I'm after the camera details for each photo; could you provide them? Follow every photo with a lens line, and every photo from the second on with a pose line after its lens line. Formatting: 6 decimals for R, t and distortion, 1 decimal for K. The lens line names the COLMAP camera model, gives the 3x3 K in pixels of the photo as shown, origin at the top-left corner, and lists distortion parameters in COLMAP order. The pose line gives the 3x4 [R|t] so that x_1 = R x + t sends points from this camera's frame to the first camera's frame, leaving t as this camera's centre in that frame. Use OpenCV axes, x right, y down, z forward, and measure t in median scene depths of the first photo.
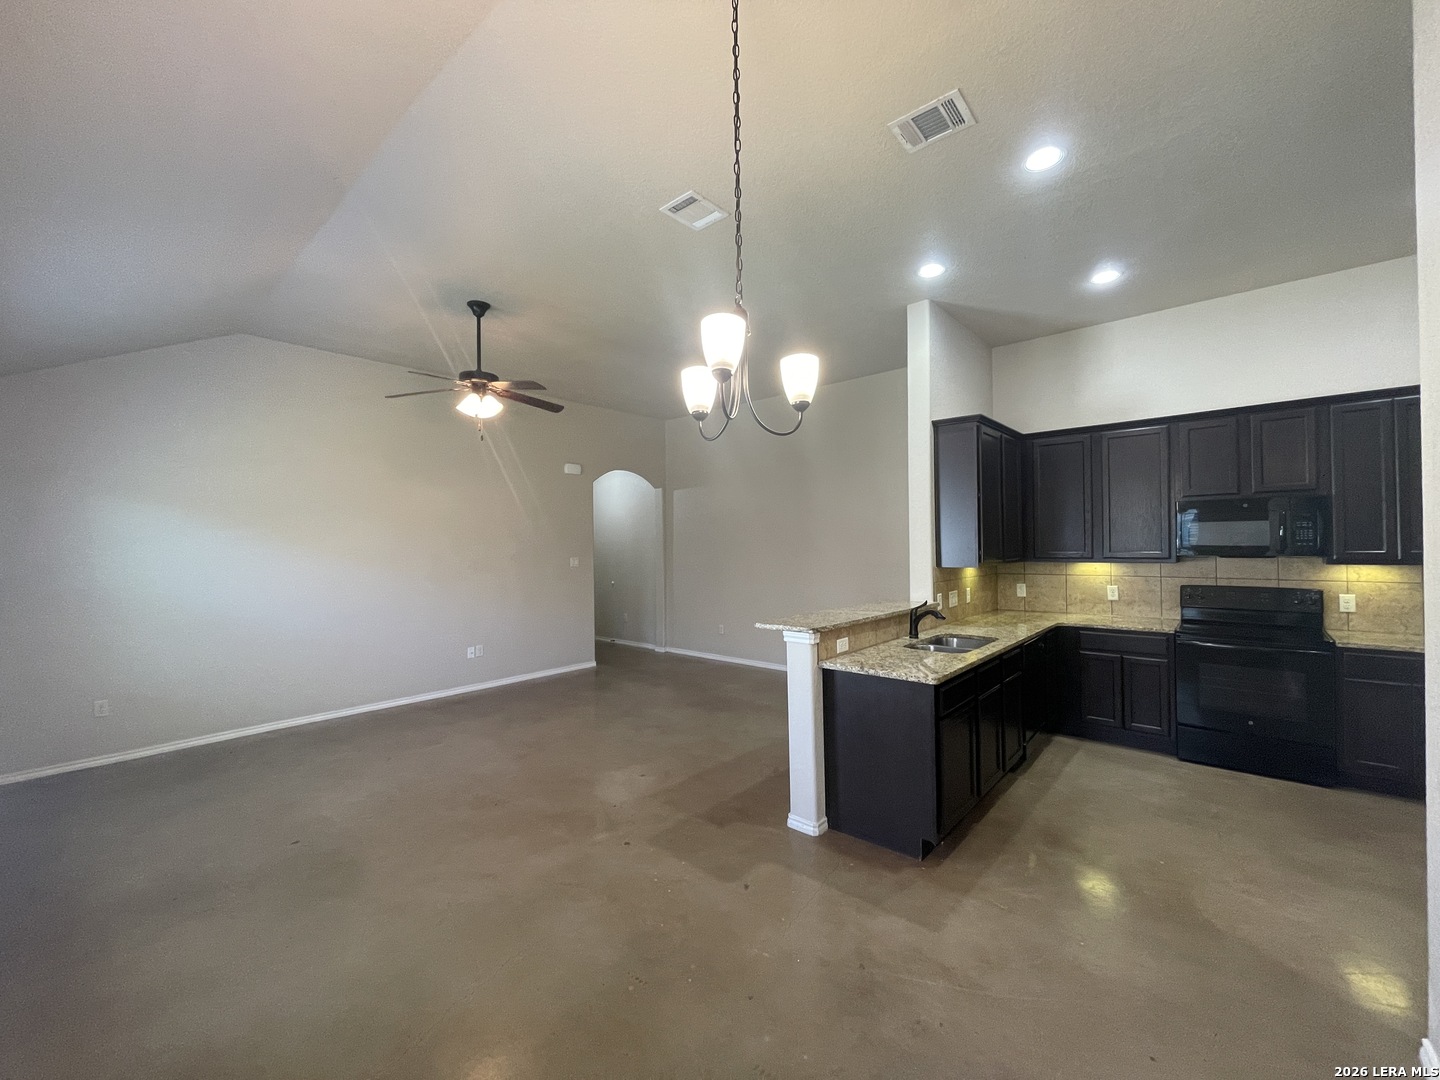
lens RADIAL K [[581.1, 0, 717.2], [0, 581.1, 540.0], [0, 0, 1]] dist [-0.002820, 0.002508]
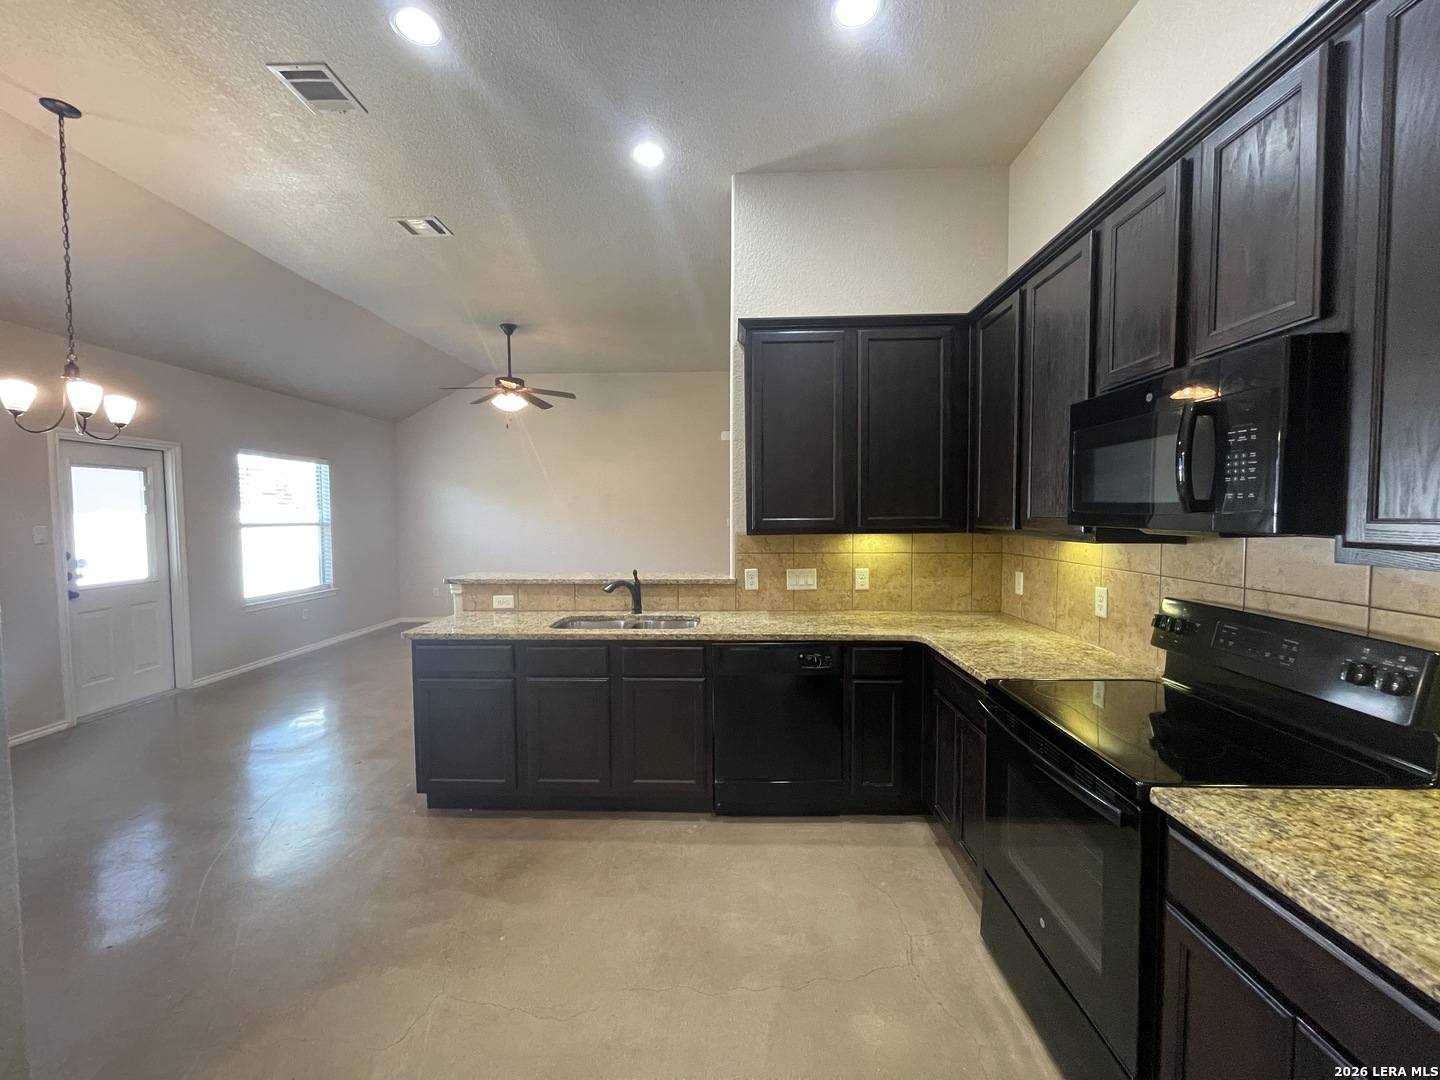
lens RADIAL K [[582.2, 0, 717.6], [0, 582.2, 539.3], [0, 0, 1]] dist [-0.001265, 0.000108]
pose [[0.640089, 0.043456, -0.767071, 0.958994], [0.002488, 0.998277, 0.058631, 0.010034], [0.768296, -0.039438, 0.638878, 0.497781]]
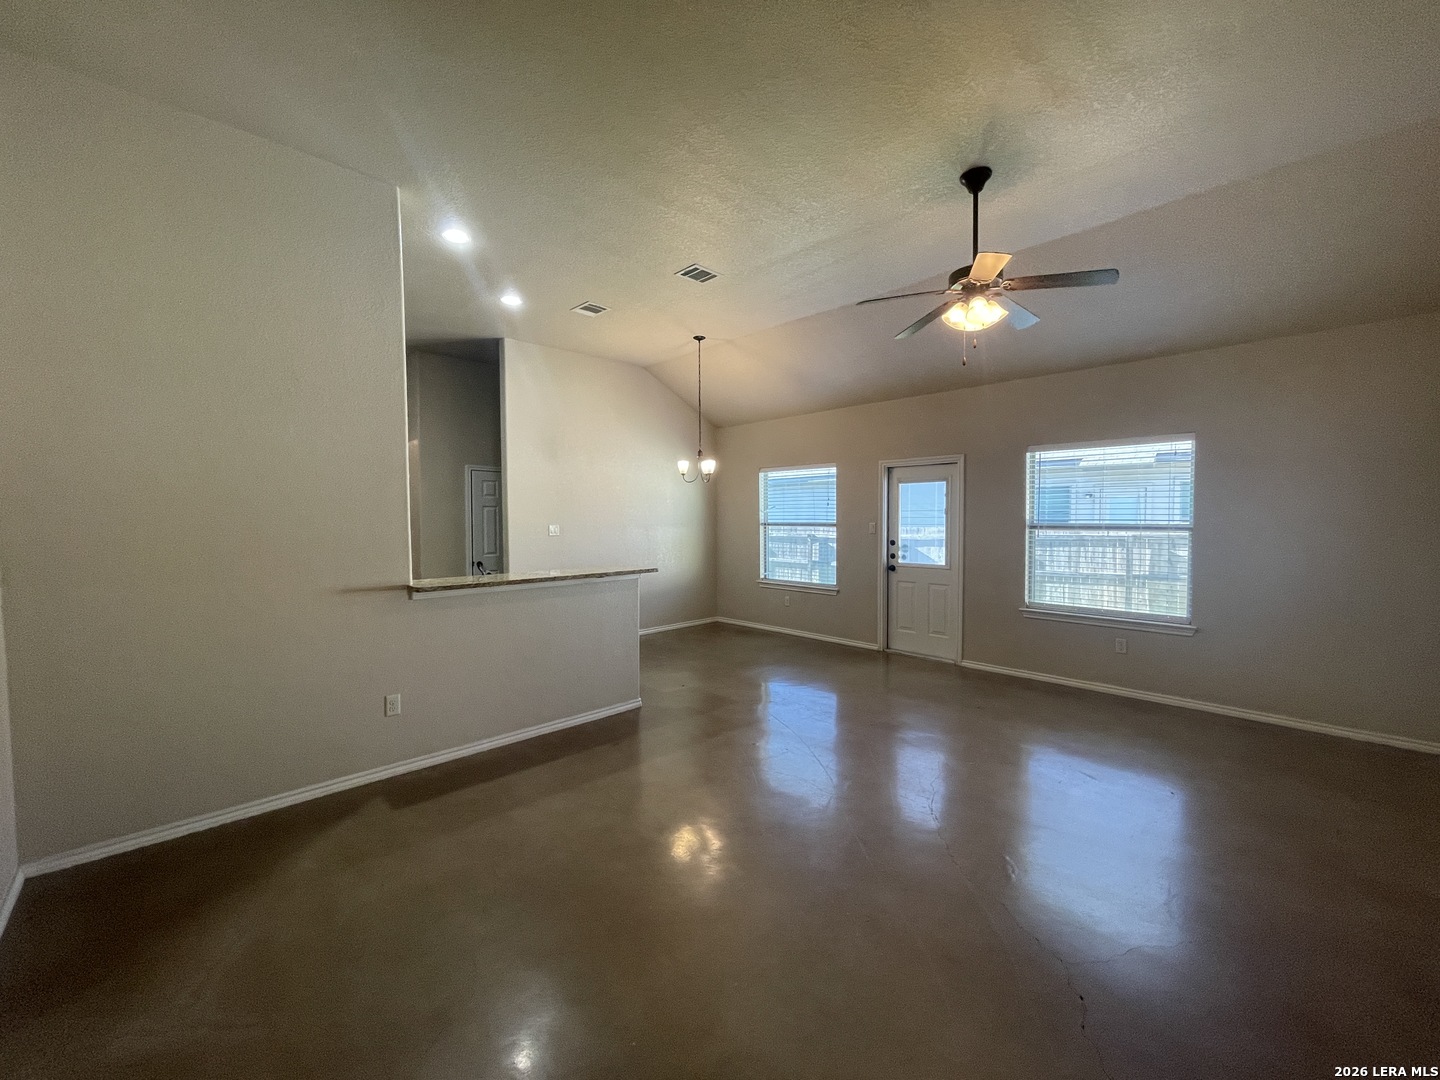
lens RADIAL K [[581.1, 0, 717.2], [0, 581.1, 540.0], [0, 0, 1]] dist [-0.002820, 0.002508]
pose [[-0.997613, 0.017324, 0.066842, -0.137621], [0.019458, 0.999317, 0.031406, 0.029606], [-0.066252, 0.032632, -0.997269, 1.815015]]
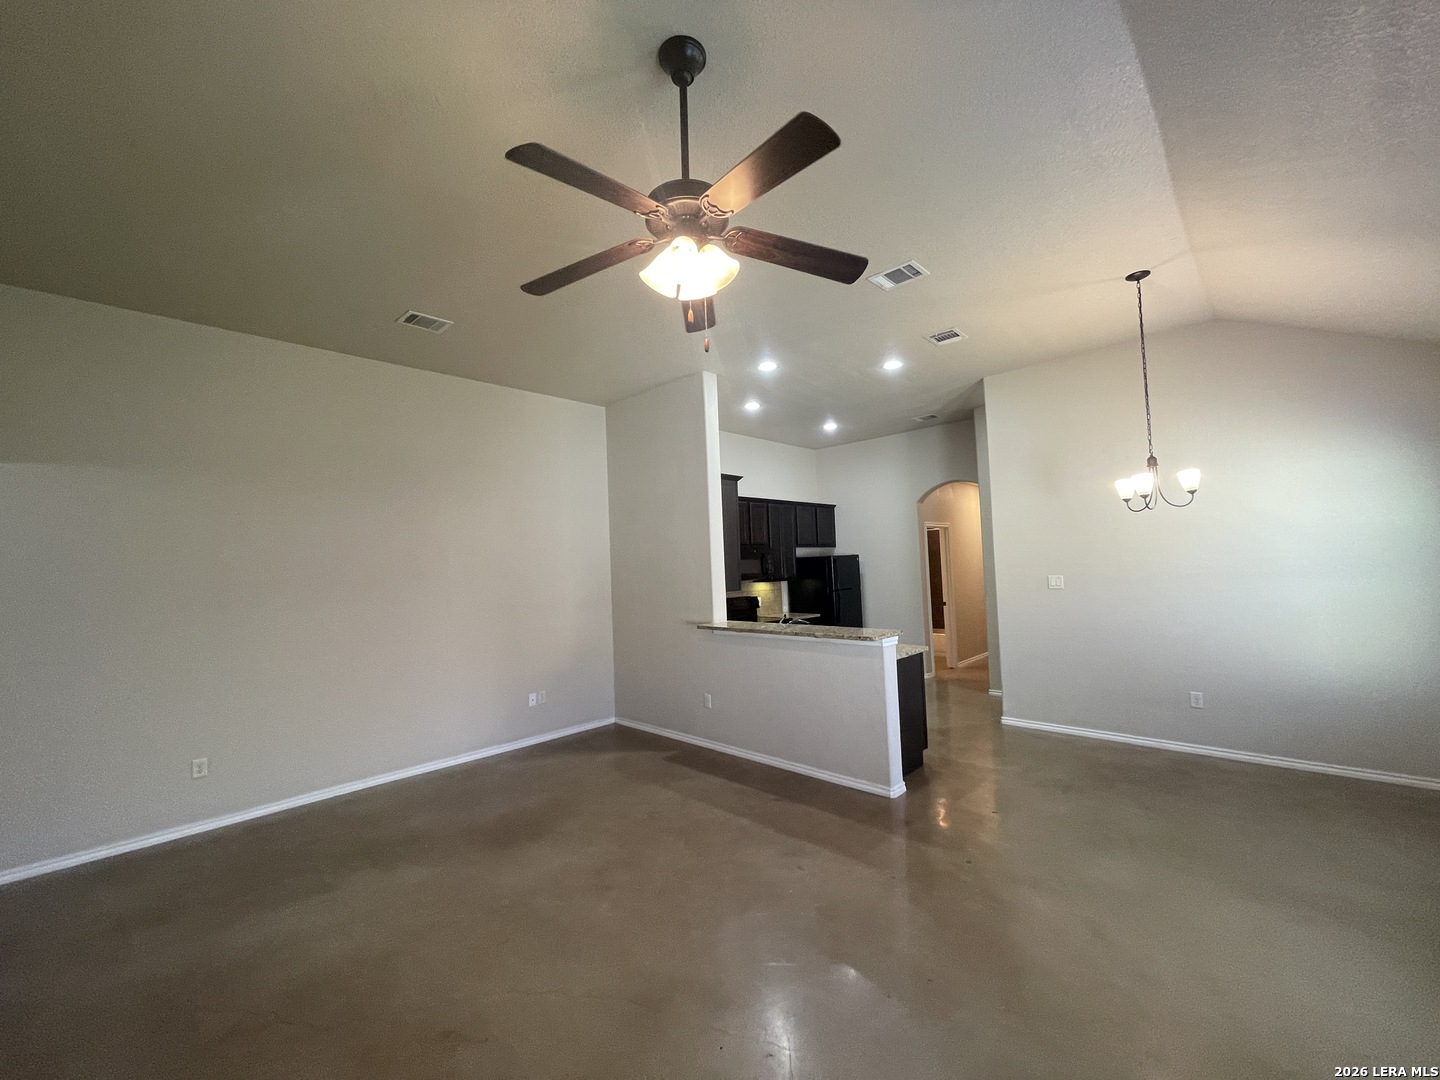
lens RADIAL K [[580.7, 0, 717.3], [0, 580.7, 539.3], [0, 0, 1]] dist [-0.000327, 0.000028]
pose [[0.039402, 0.055018, 0.997708, -0.874481], [0.027794, 0.998036, -0.056134, 0.001110], [-0.998837, 0.029942, 0.037795, 0.989972]]
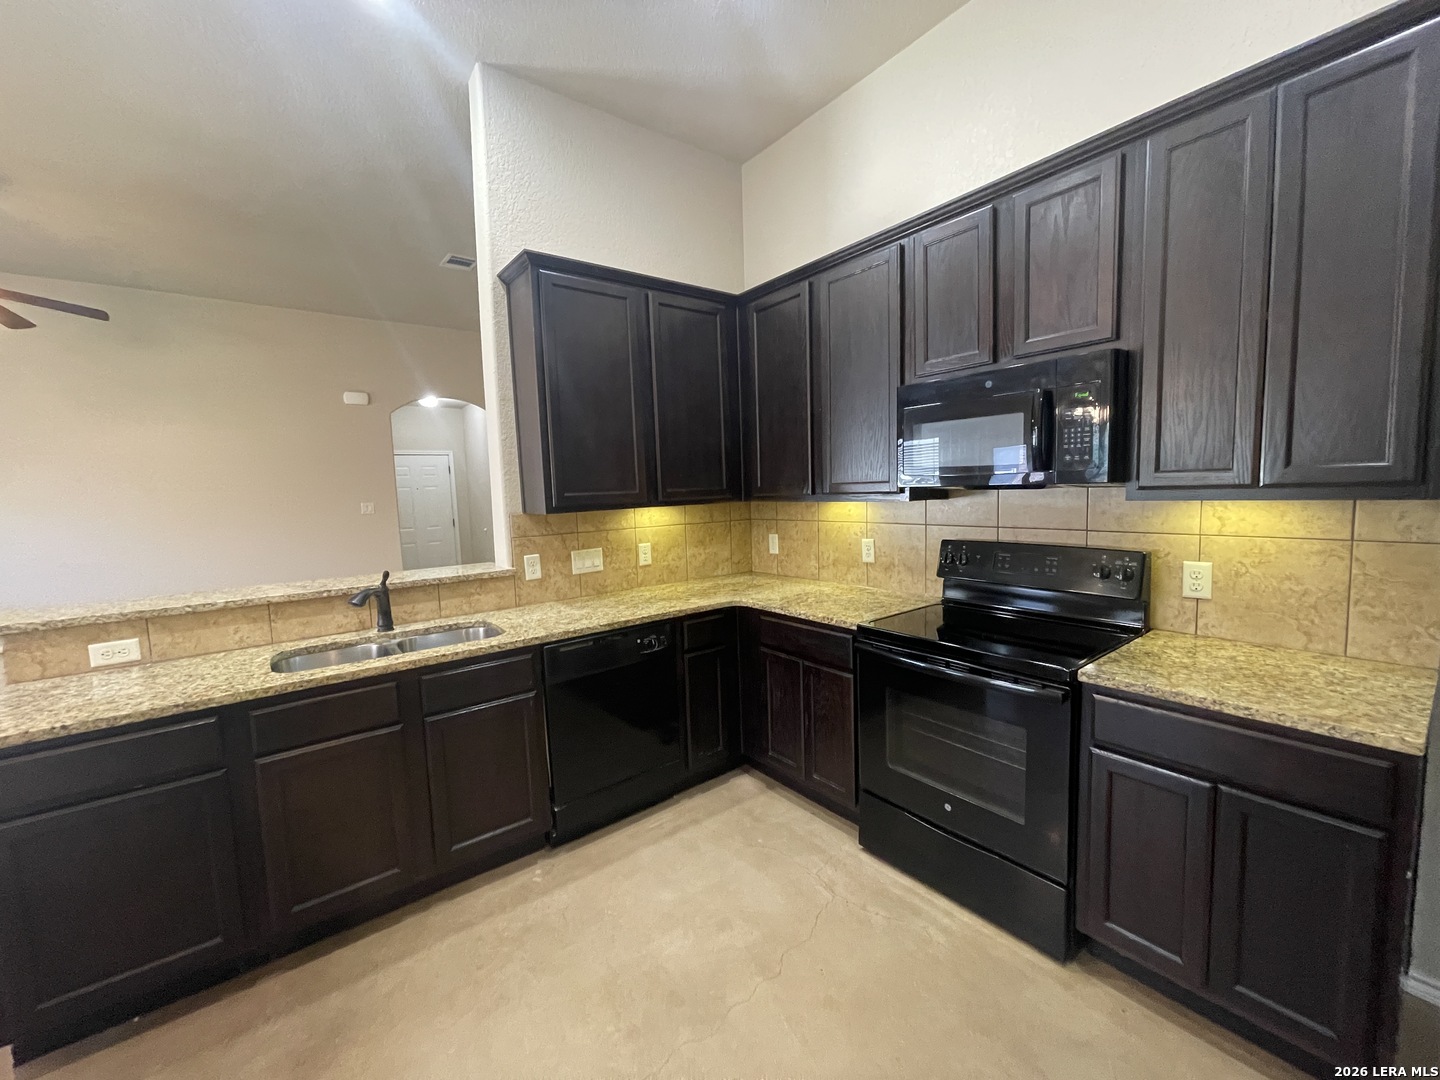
lens RADIAL K [[582.2, 0, 717.6], [0, 582.2, 539.3], [0, 0, 1]] dist [-0.001265, 0.000108]
pose [[0.982763, -0.004239, -0.184823, 0.722427], [0.023077, 0.994731, 0.099892, 0.016612], [0.183426, -0.102435, 0.977682, 0.423271]]
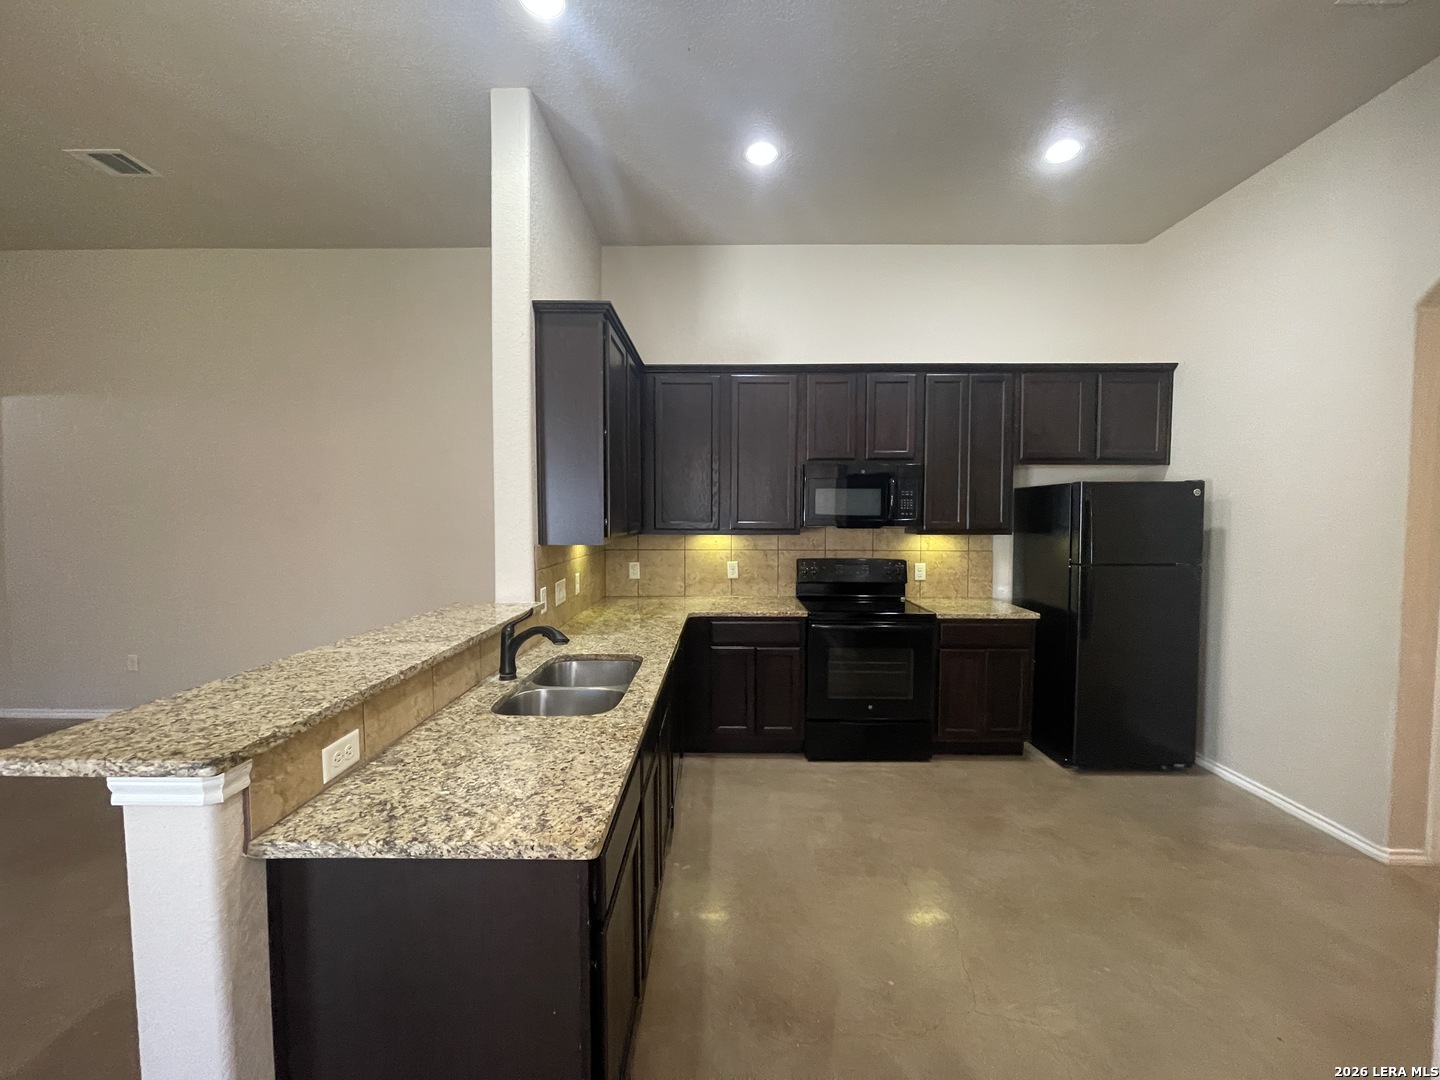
lens RADIAL K [[582.2, 0, 717.6], [0, 582.2, 539.3], [0, 0, 1]] dist [-0.001265, 0.000108]
pose [[0.753782, -0.015707, 0.656936, 0.117987], [-0.016562, 0.998943, 0.042888, 0.011230], [-0.656915, -0.043209, 0.752725, 0.422070]]
